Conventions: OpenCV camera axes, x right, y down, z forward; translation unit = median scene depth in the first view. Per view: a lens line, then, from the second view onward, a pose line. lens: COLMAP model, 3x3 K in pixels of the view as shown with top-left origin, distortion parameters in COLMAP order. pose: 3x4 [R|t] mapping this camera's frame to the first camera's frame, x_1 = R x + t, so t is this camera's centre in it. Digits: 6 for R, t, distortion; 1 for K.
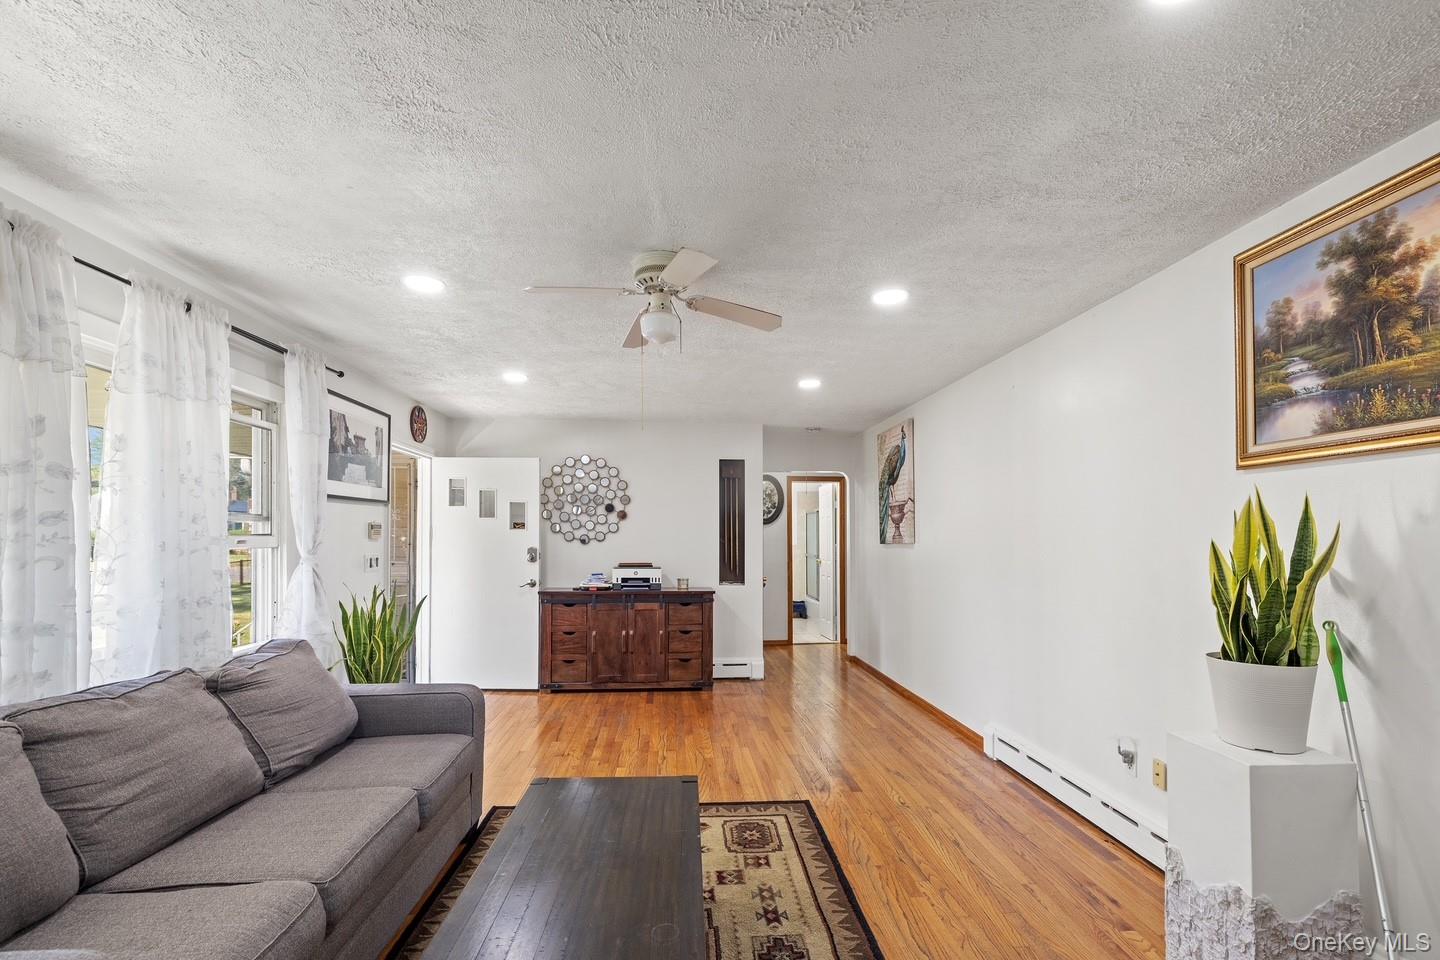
lens RADIAL K [[630.2, 0, 716.5], [0, 630.2, 513.6], [0, 0, 1]] dist [0.000266, 0.000018]
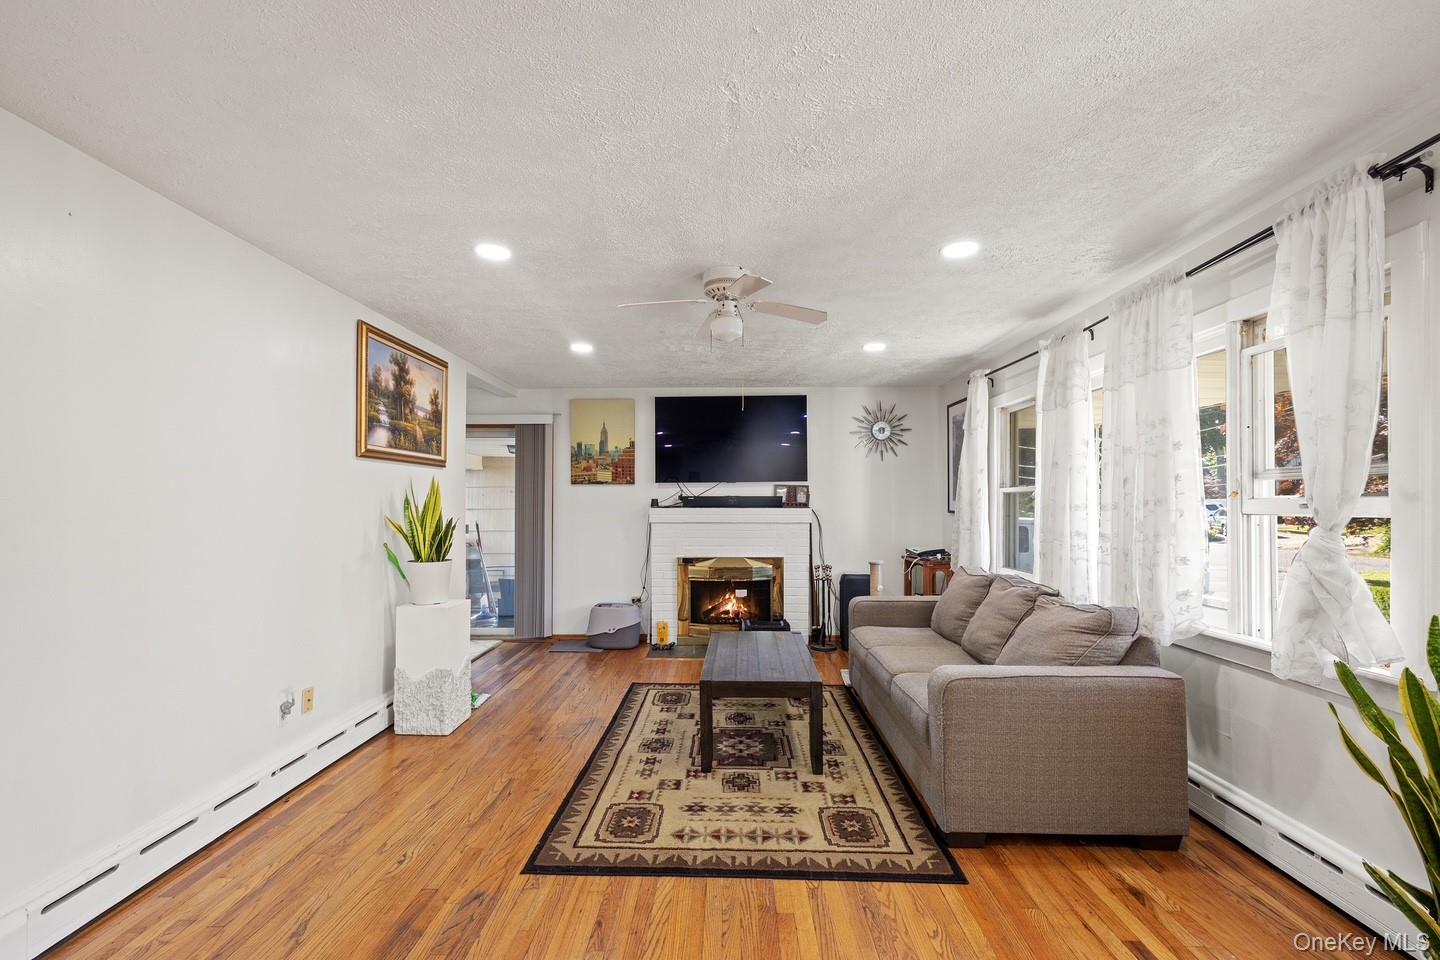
lens RADIAL K [[630.2, 0, 716.5], [0, 630.2, 513.6], [0, 0, 1]] dist [0.000266, 0.000018]
pose [[-0.995820, -0.002984, 0.091286, -0.195977], [-0.004894, 0.999774, -0.020708, 0.098419], [-0.091204, -0.021068, -0.995609, 2.467660]]
